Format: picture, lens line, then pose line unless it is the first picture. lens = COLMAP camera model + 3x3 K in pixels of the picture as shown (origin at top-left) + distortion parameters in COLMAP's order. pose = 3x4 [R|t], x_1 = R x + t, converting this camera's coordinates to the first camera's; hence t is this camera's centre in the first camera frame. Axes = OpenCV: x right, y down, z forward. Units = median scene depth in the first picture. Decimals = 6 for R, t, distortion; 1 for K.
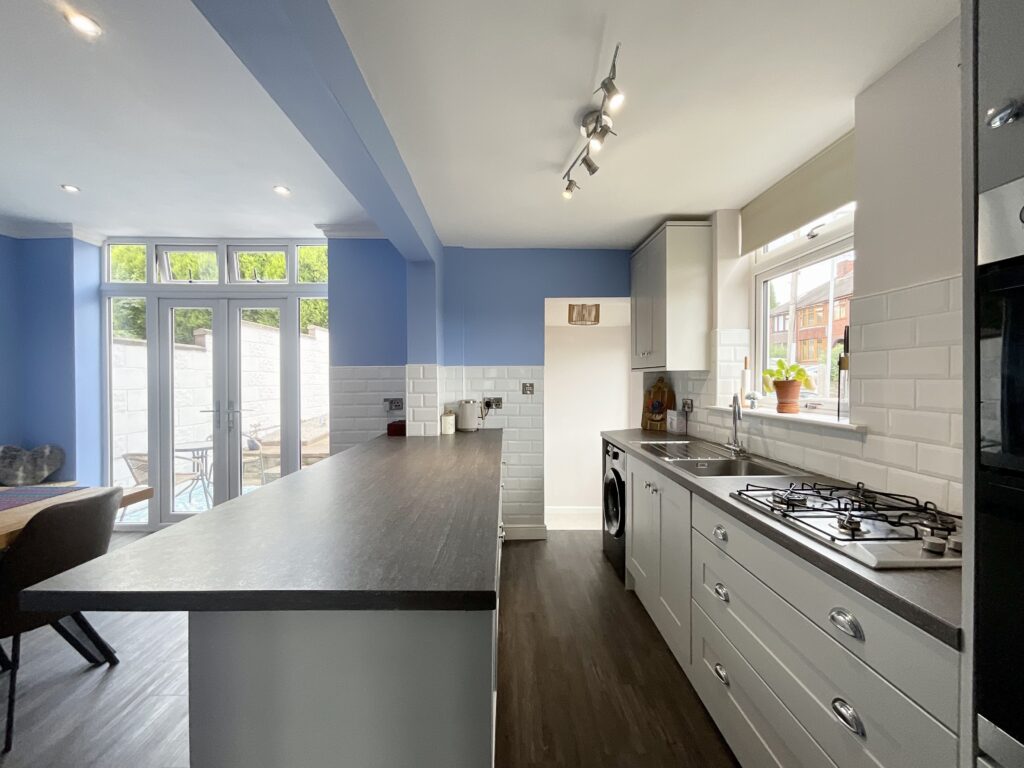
lens RADIAL K [[416.0, 0, 510.1], [0, 416.0, 382.9], [0, 0, 1]] dist [0.000330, 0.000045]
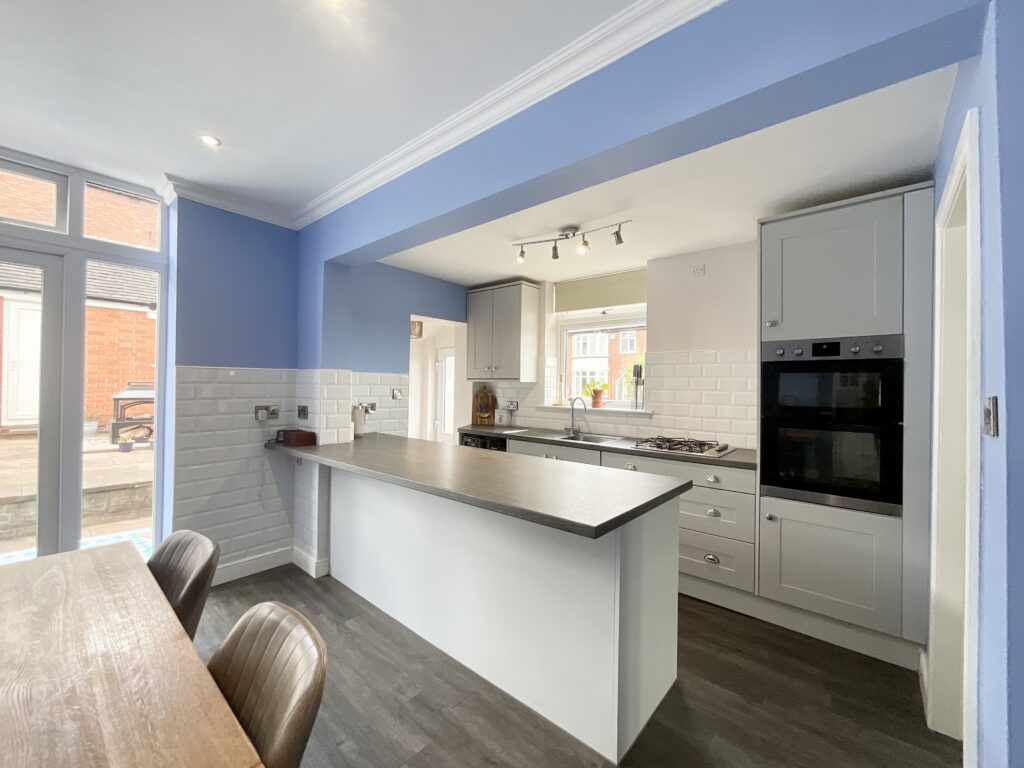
lens RADIAL K [[416.0, 0, 510.1], [0, 416.0, 382.9], [0, 0, 1]] dist [0.000330, 0.000045]
pose [[0.662558, 0.018005, 0.748794, -0.587320], [-0.010269, 0.999835, -0.014955, -0.002959], [-0.748940, 0.002219, 0.662634, 0.046983]]
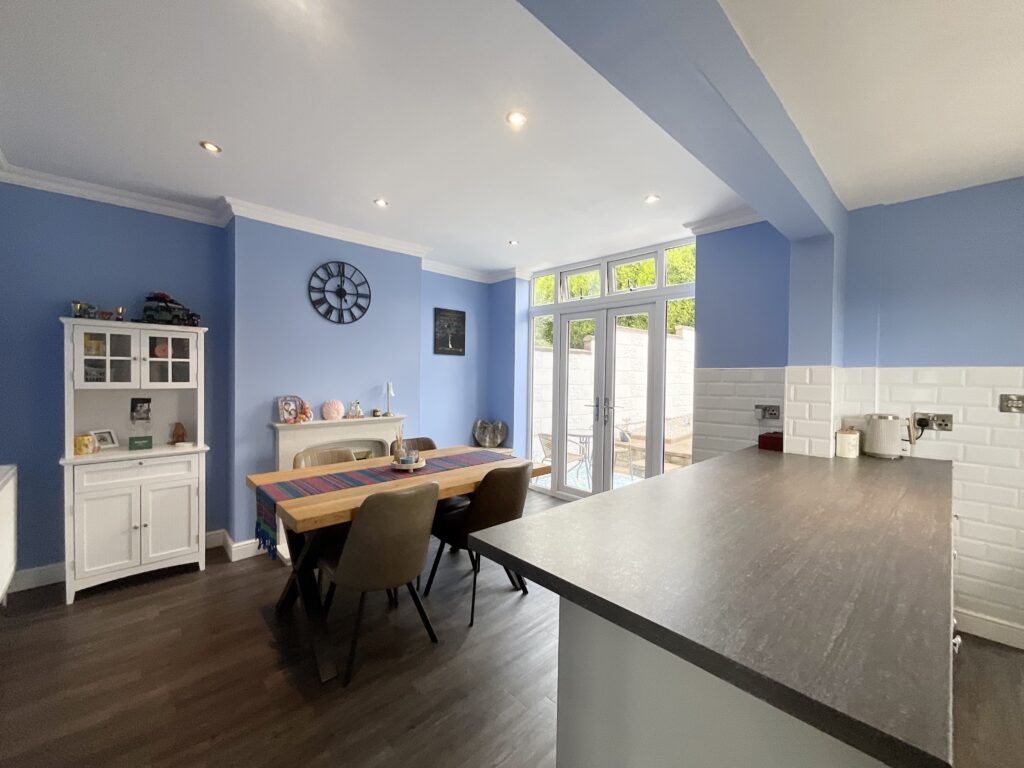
lens RADIAL K [[416.0, 0, 510.1], [0, 416.0, 382.9], [0, 0, 1]] dist [0.000330, 0.000045]
pose [[0.676334, 0.025253, -0.736162, -0.009190], [-0.022310, 0.999656, 0.013795, -0.008899], [0.736257, 0.007094, 0.676665, 0.029668]]
